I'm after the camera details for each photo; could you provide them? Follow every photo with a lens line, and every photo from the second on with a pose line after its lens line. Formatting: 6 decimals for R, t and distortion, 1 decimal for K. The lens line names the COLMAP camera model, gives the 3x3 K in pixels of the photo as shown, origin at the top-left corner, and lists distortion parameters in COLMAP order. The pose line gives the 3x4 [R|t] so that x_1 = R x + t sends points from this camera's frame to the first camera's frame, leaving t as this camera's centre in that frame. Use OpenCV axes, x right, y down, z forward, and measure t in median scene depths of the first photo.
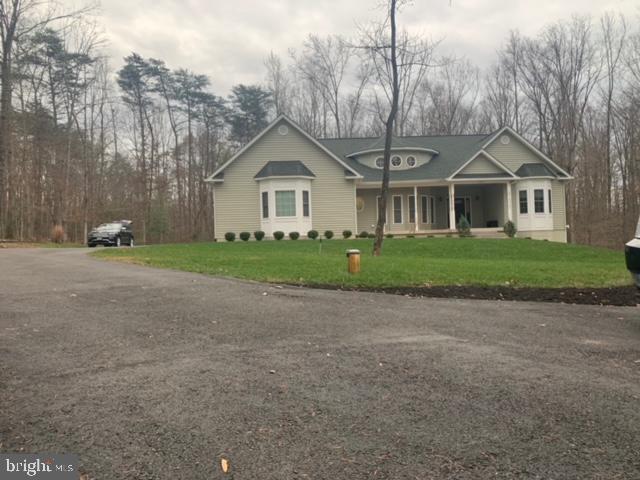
lens RADIAL K [[489.9, 0, 318.6], [0, 489.9, 236.4], [0, 0, 1]] dist [0.056467, -0.060604]
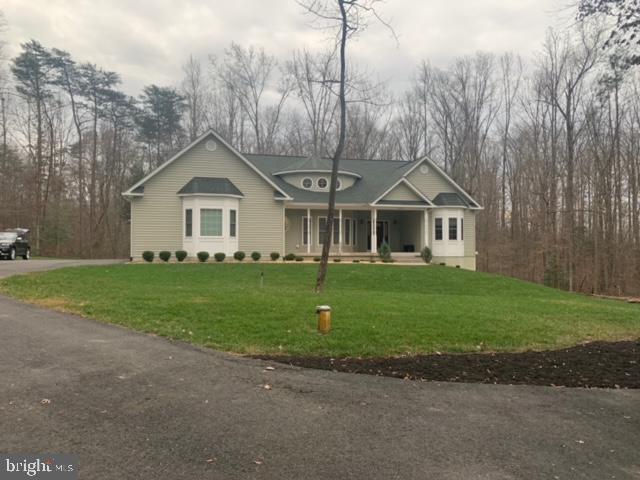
lens RADIAL K [[489.9, 0, 319.6], [0, 489.9, 238.2], [0, 0, 1]] dist [0.056467, -0.060604]
pose [[0.981154, 0.037125, 0.189627, -0.034293], [-0.034976, 0.999280, -0.014671, -0.025332], [-0.190035, 0.007762, 0.981747, 0.014678]]
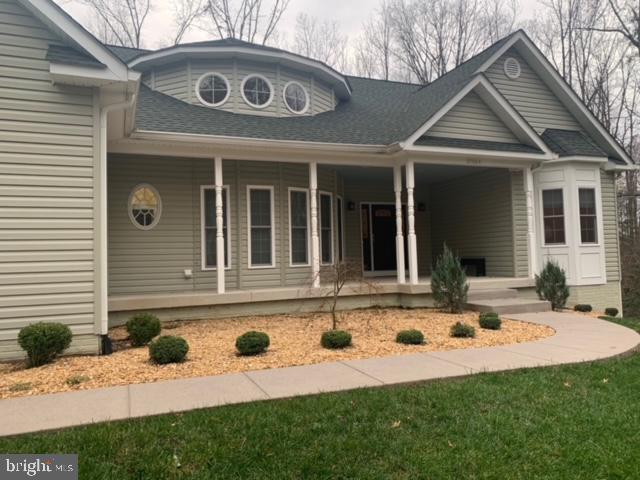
lens RADIAL K [[489.9, 0, 323.7], [0, 489.9, 237.6], [0, 0, 1]] dist [0.056467, -0.060604]
pose [[0.938377, 0.018111, 0.345140, 0.082900], [-0.005992, 0.999328, -0.036148, -0.034697], [-0.345562, 0.031852, 0.937855, 0.657562]]
